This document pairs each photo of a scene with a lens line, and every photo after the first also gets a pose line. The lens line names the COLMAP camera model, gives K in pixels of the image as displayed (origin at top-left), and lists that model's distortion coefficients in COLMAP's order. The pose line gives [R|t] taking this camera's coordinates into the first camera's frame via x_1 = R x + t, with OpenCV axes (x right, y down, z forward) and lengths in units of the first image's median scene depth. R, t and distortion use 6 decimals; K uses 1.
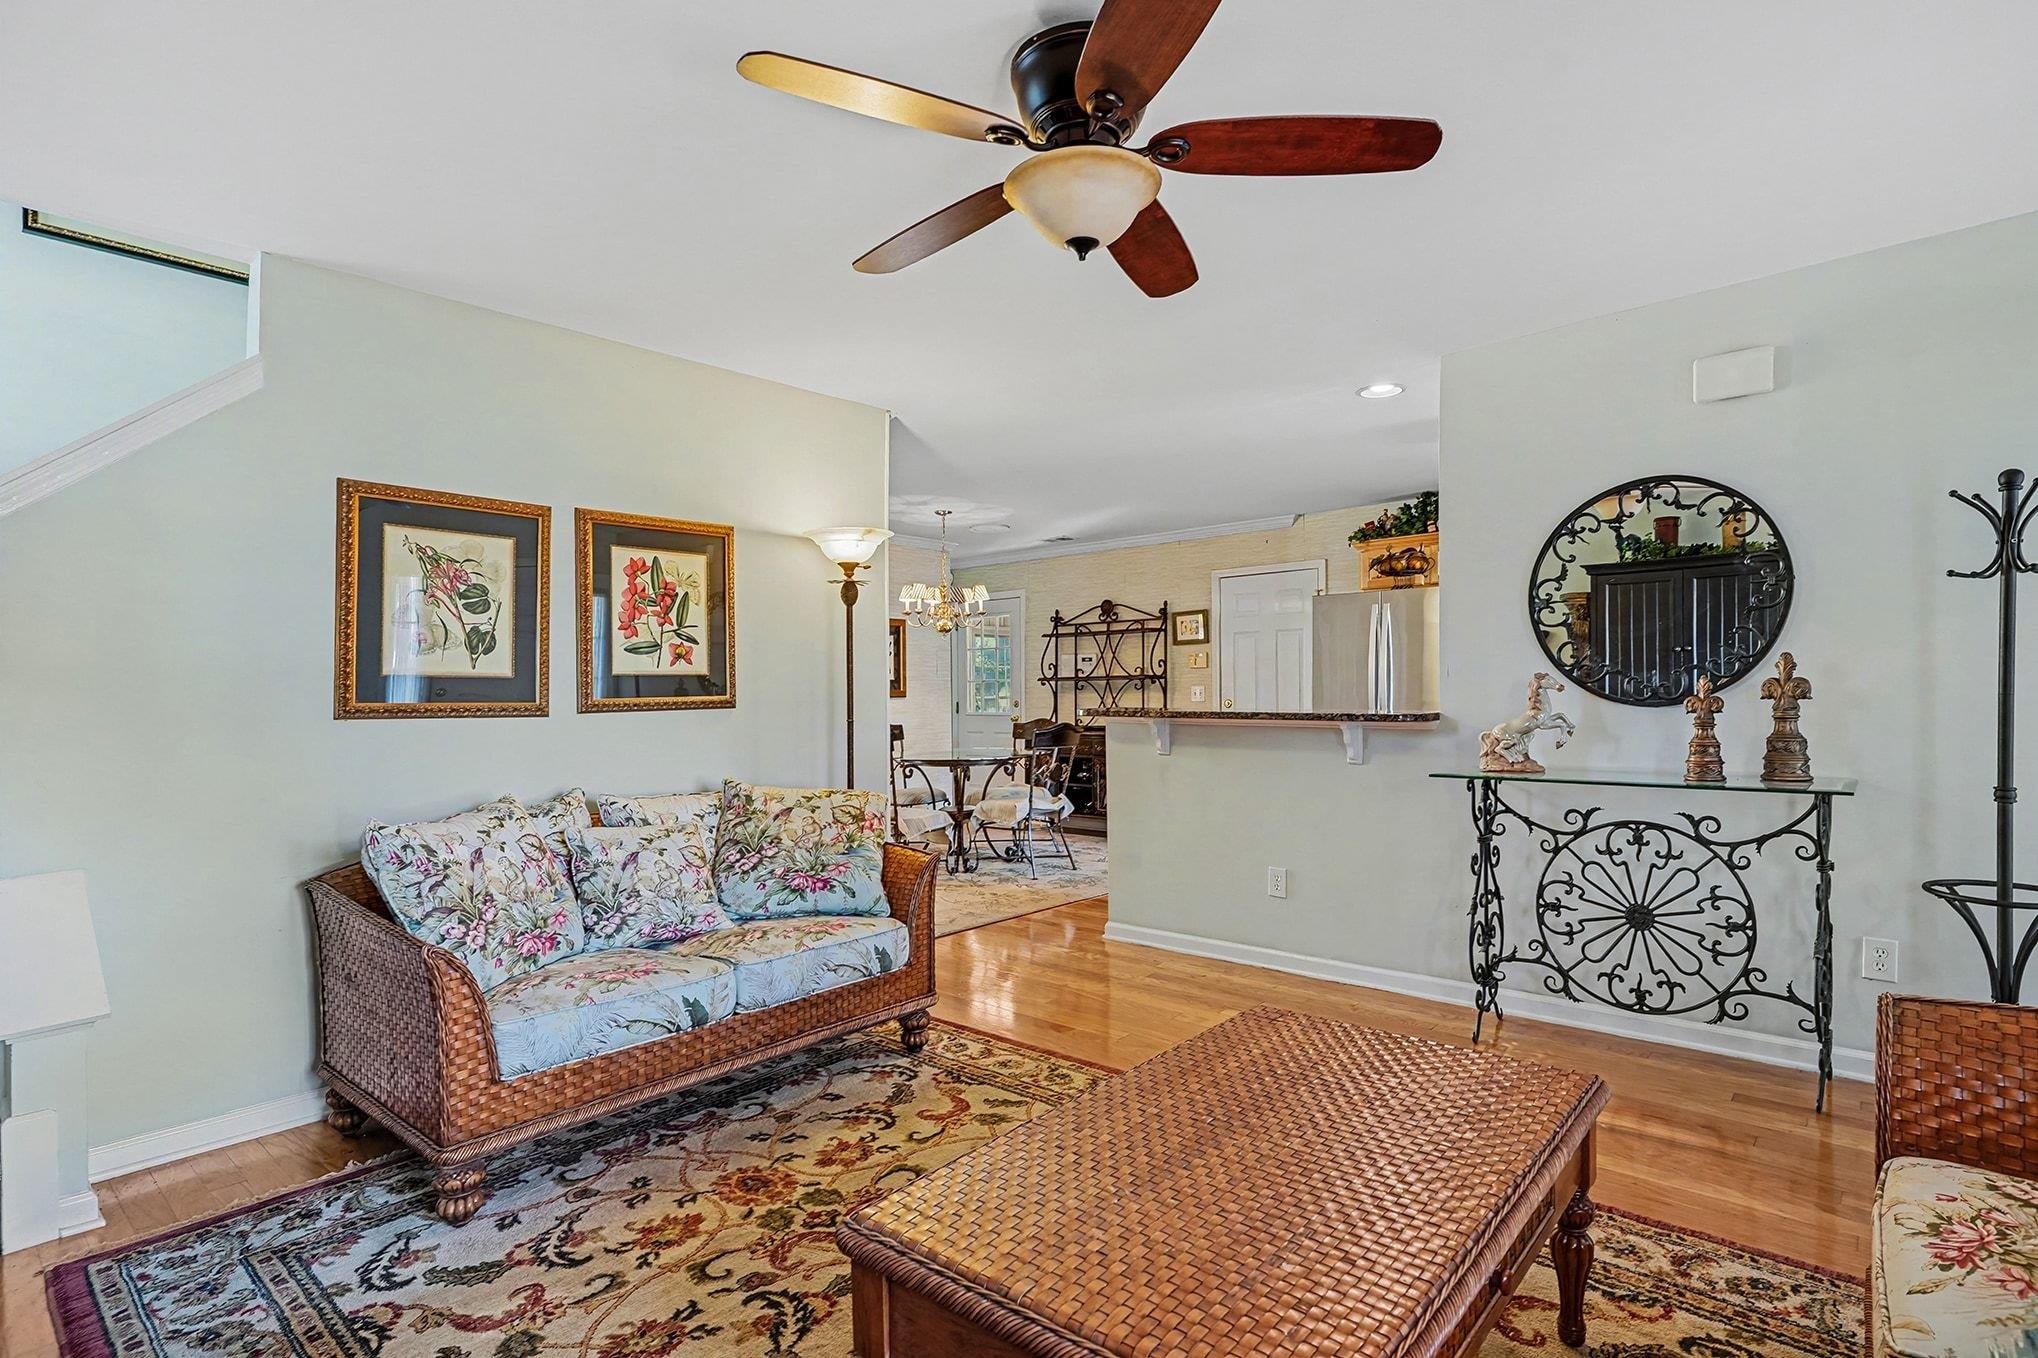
lens RADIAL K [[1029.6, 0, 1019.0], [0, 1029.6, 679.0], [0, 0, 1]] dist [-0.001181, -0.000151]
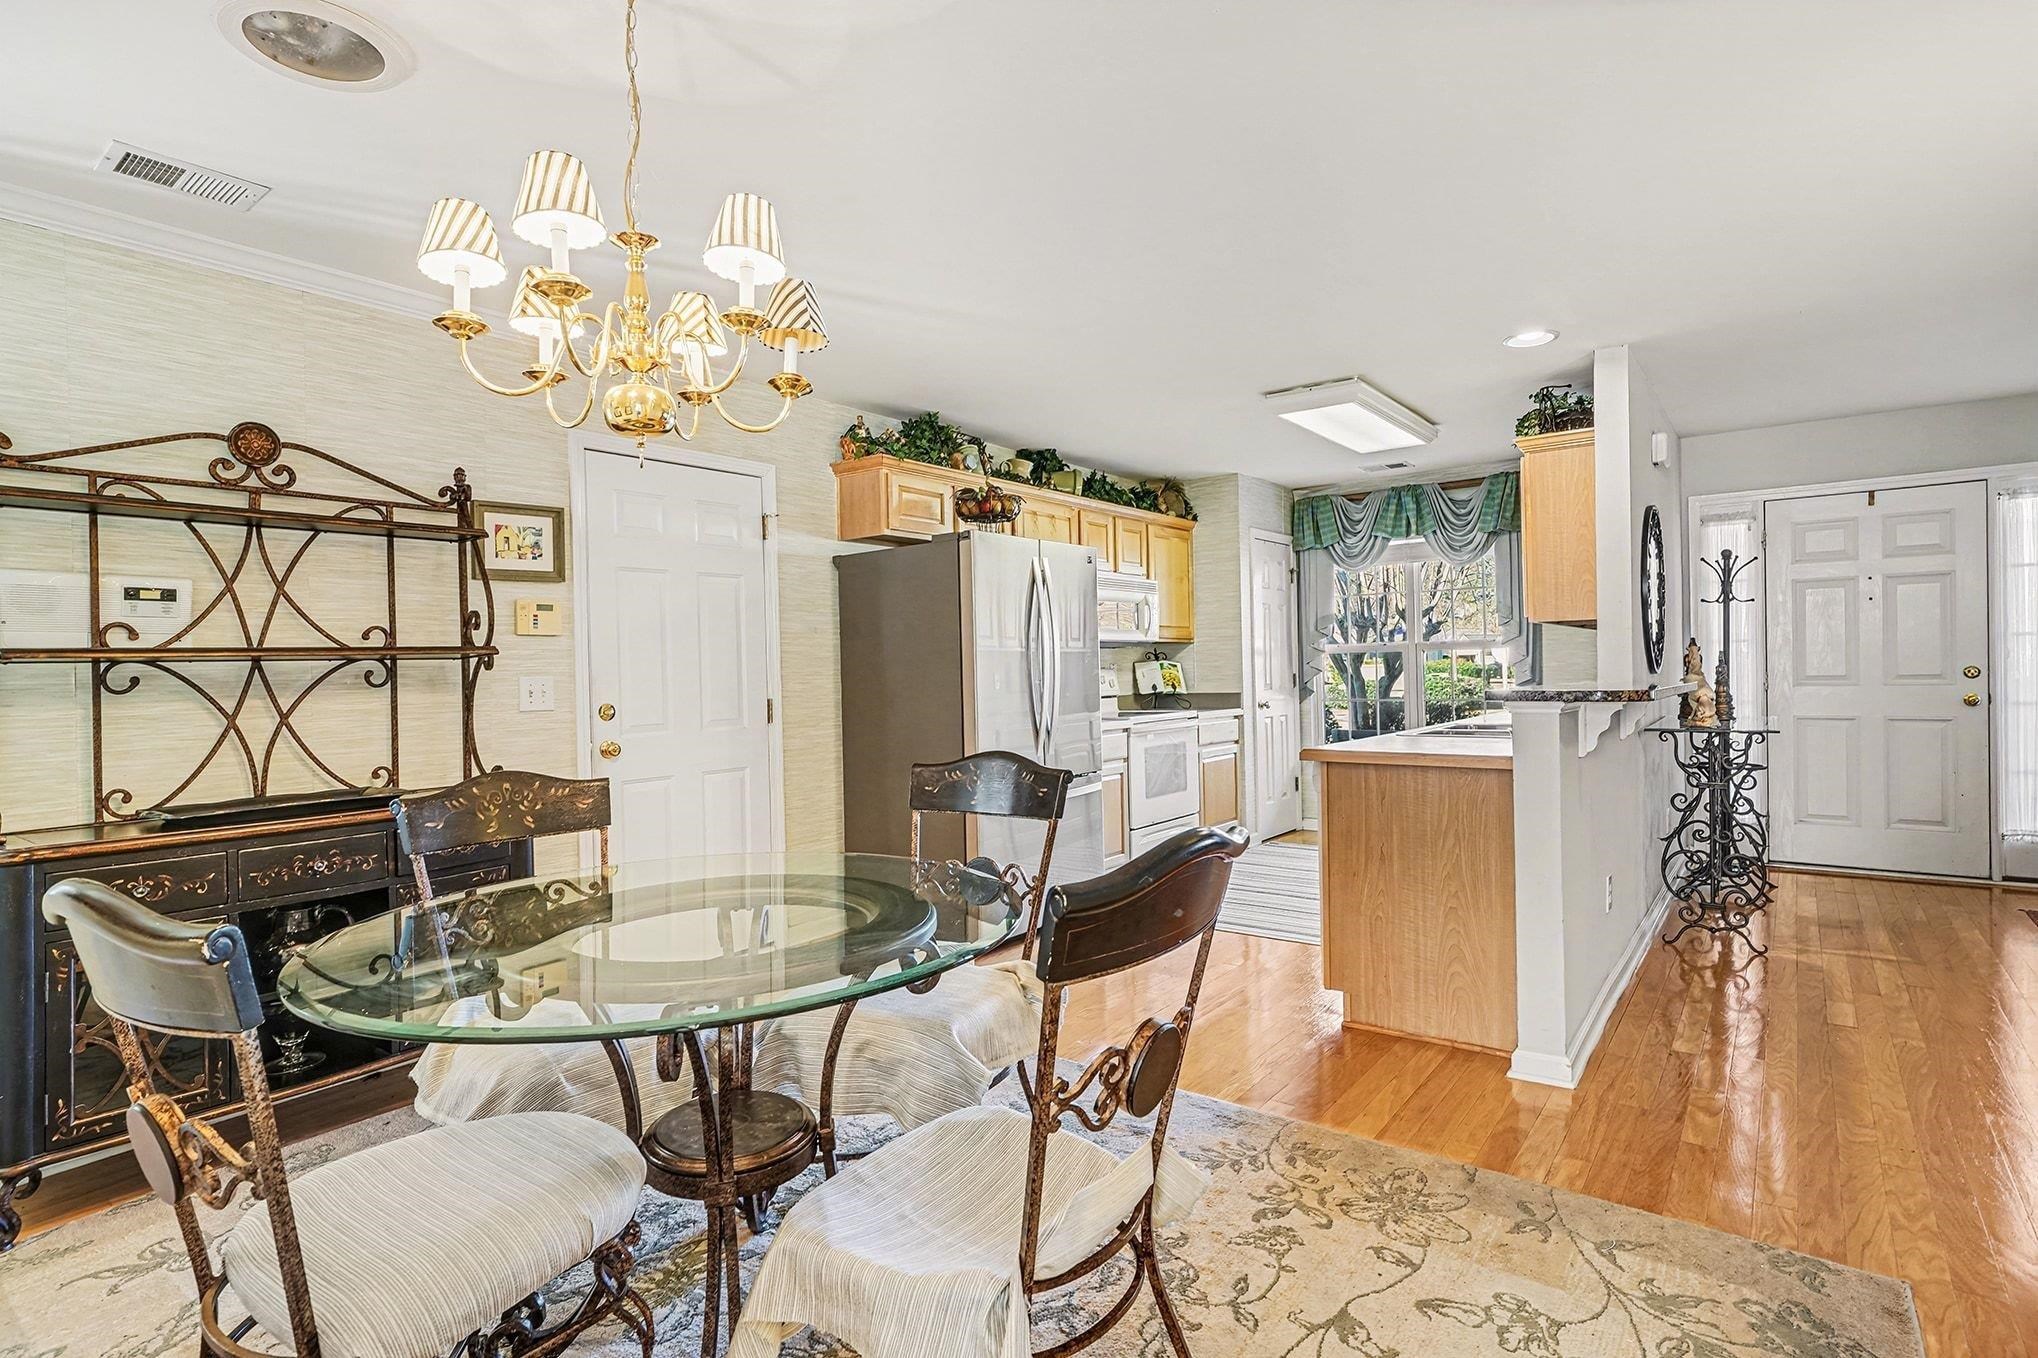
lens RADIAL K [[1008.3, 0, 1051.8], [0, 1008.3, 679.3], [0, 0, 1]] dist [-0.003485, -0.000960]
pose [[-0.079554, 0.001605, 0.996829, -0.689158], [0.010549, 0.999944, -0.000769, 0.027110], [-0.996775, 0.010454, -0.079567, 2.009022]]
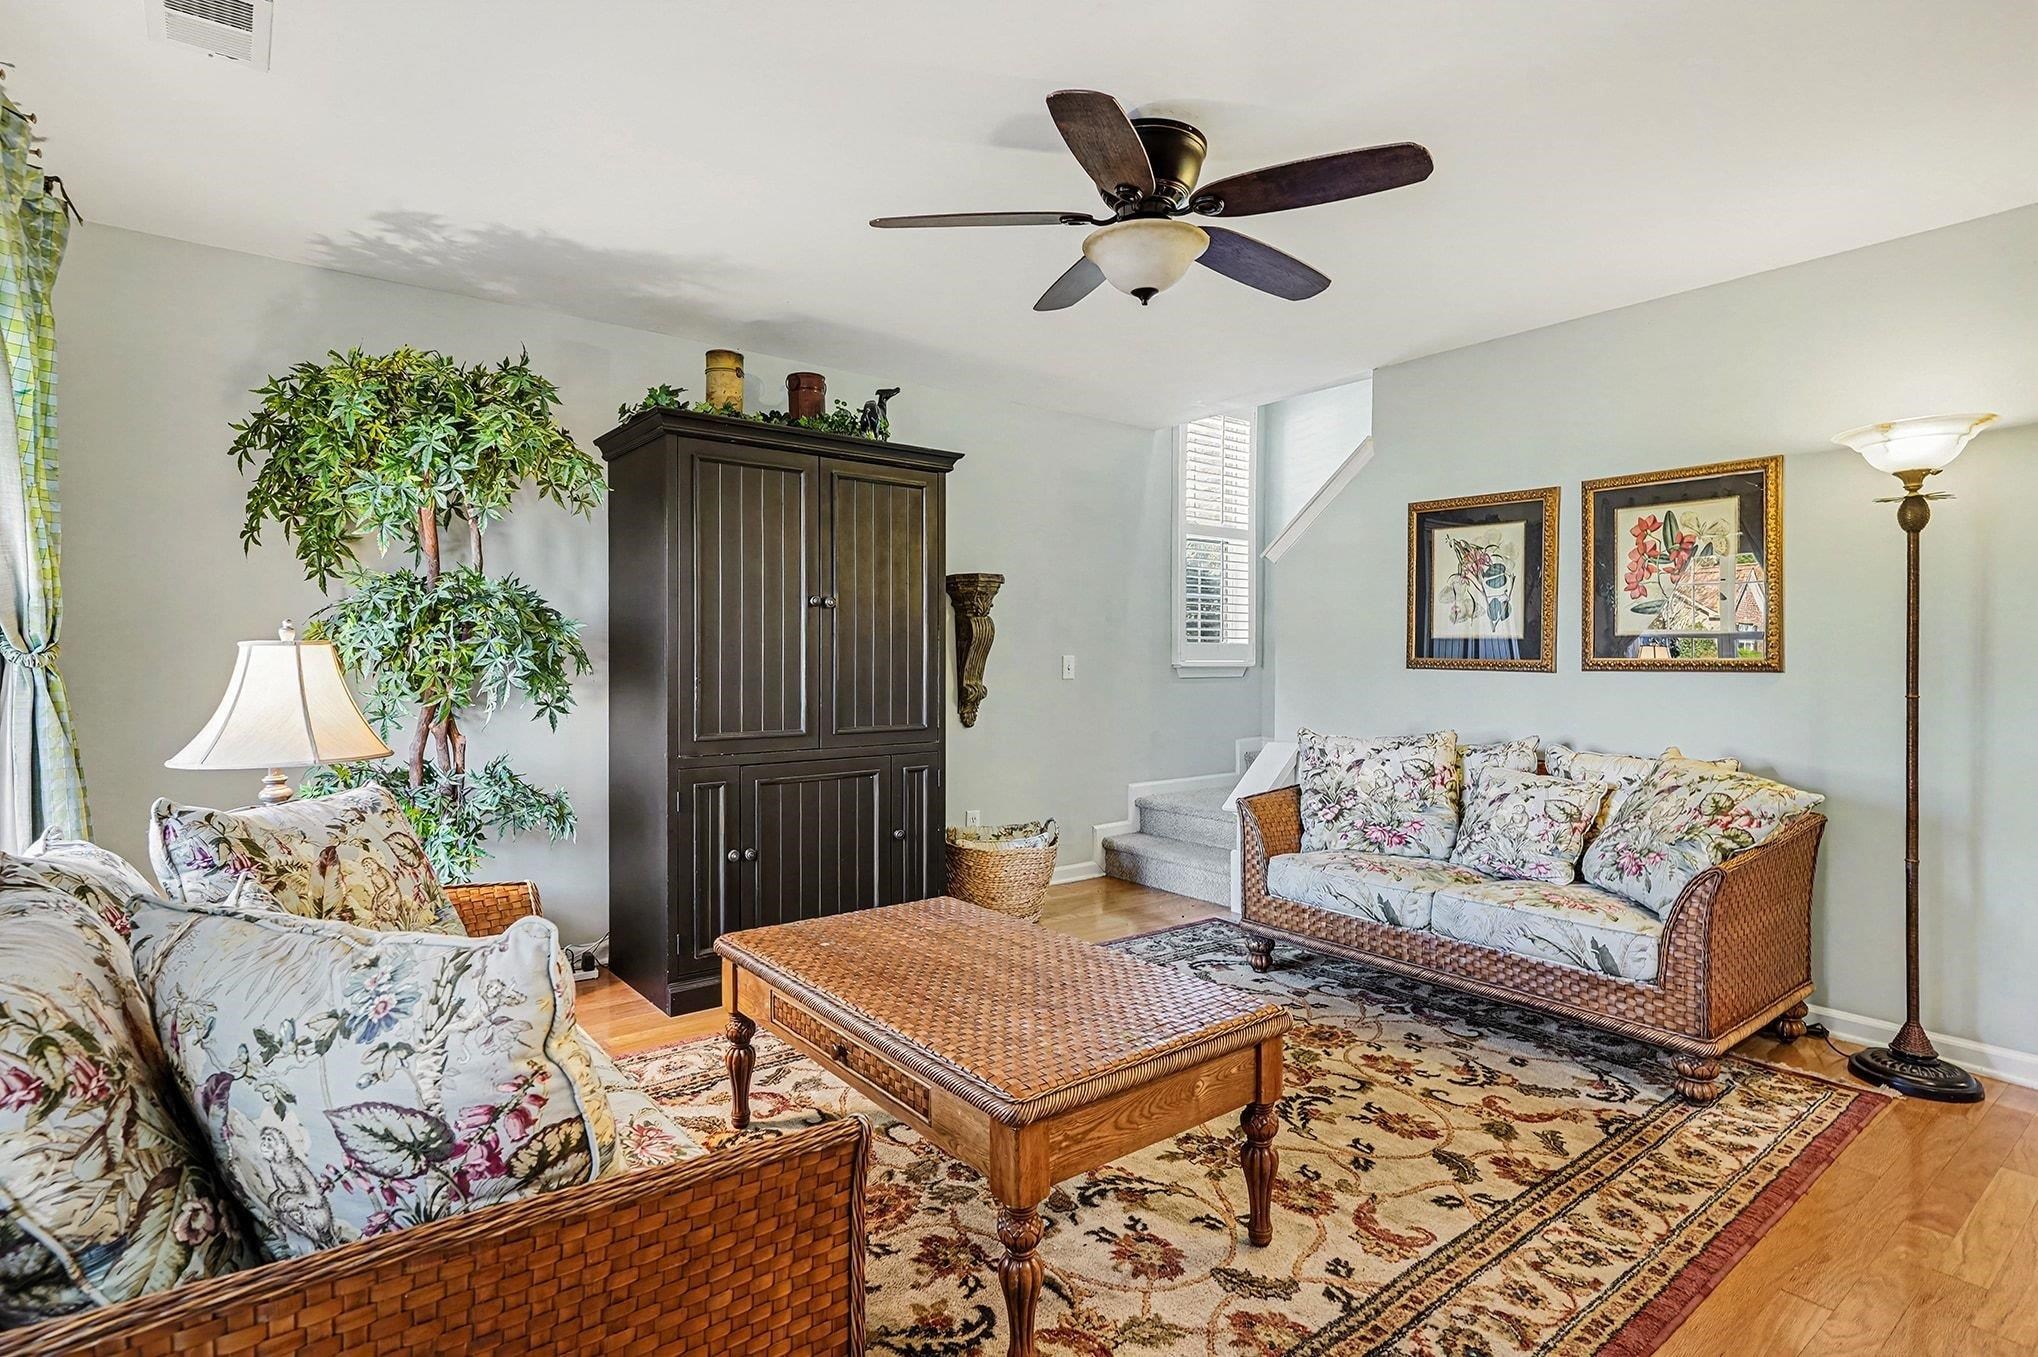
lens RADIAL K [[1039.4, 0, 1004.4], [0, 1039.4, 678.3], [0, 0, 1]] dist [0.005103, 0.001111]
pose [[-0.201037, 0.037280, -0.978874, 0.809664], [0.012056, 0.999294, 0.035581, -0.005692], [0.979509, -0.004648, -0.201345, 0.653403]]
